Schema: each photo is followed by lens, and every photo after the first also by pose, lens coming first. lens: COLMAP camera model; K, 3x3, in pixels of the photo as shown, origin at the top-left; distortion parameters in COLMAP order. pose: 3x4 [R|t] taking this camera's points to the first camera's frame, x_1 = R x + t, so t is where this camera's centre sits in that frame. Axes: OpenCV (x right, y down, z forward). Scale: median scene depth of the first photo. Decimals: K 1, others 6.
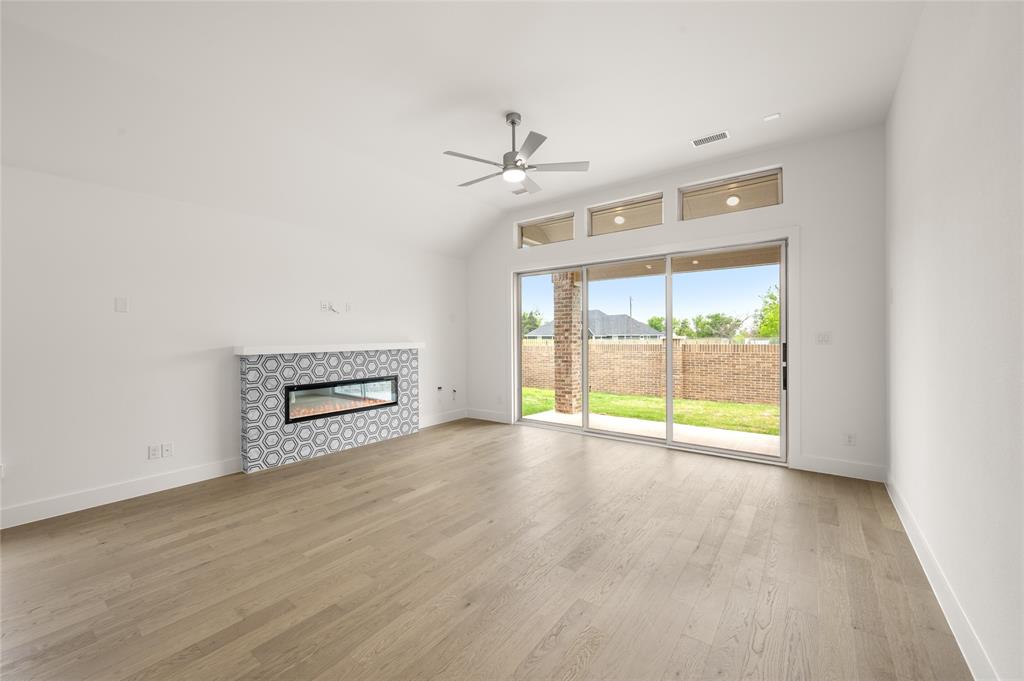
lens RADIAL K [[402.4, 0, 512.6], [0, 402.4, 338.5], [0, 0, 1]] dist [0.000024, 0.000069]
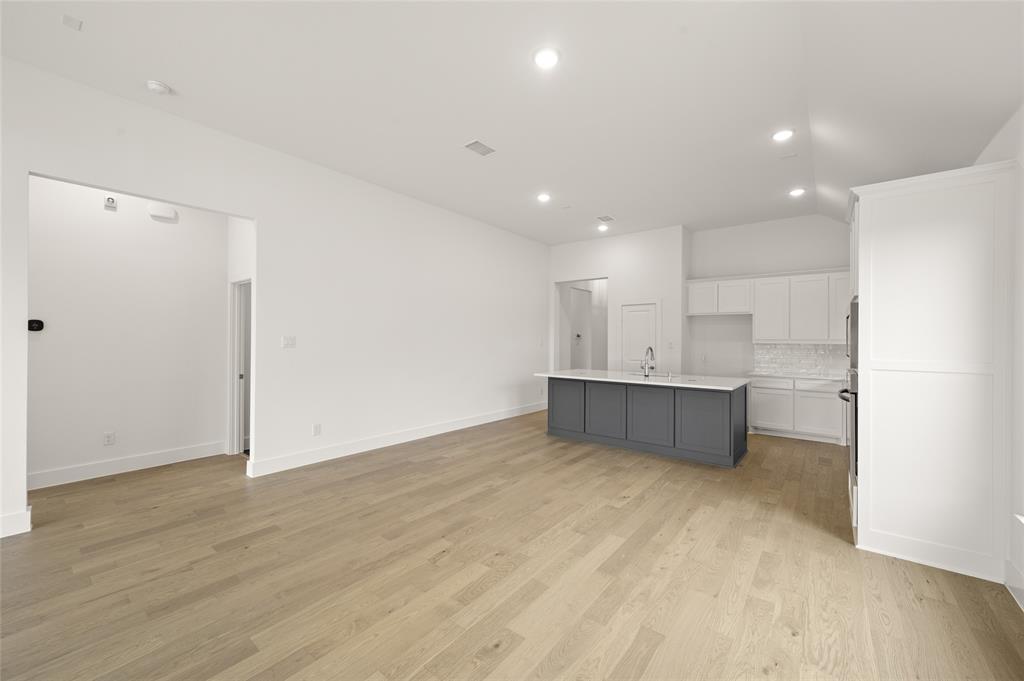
lens RADIAL K [[402.4, 0, 512.6], [0, 402.4, 338.5], [0, 0, 1]] dist [0.000024, 0.000069]
pose [[-0.999762, 0.001978, 0.021713, -0.524723], [0.002061, 0.999991, 0.003807, -0.000804], [-0.021705, 0.003850, -0.999757, 0.796023]]
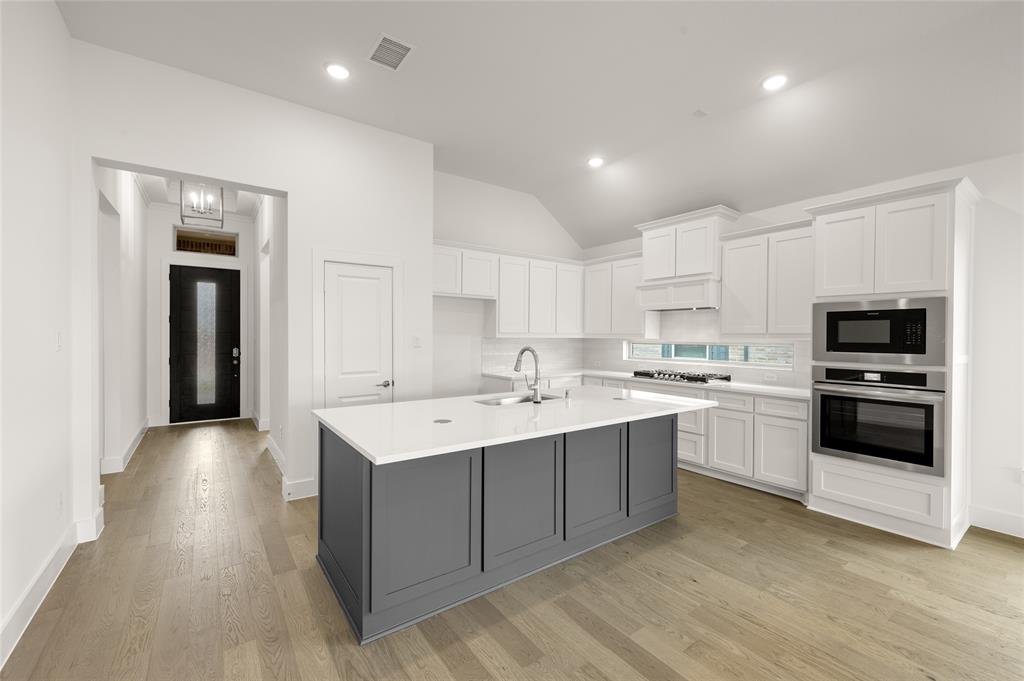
lens RADIAL K [[422.6, 0, 512.3], [0, 422.6, 338.3], [0, 0, 1]] dist [-0.000366, 0.000059]
pose [[-0.292544, 0.013294, -0.956160, -0.251605], [-0.011173, 0.999788, 0.017320, 0.004703], [0.956187, 0.015750, -0.292333, -0.265273]]
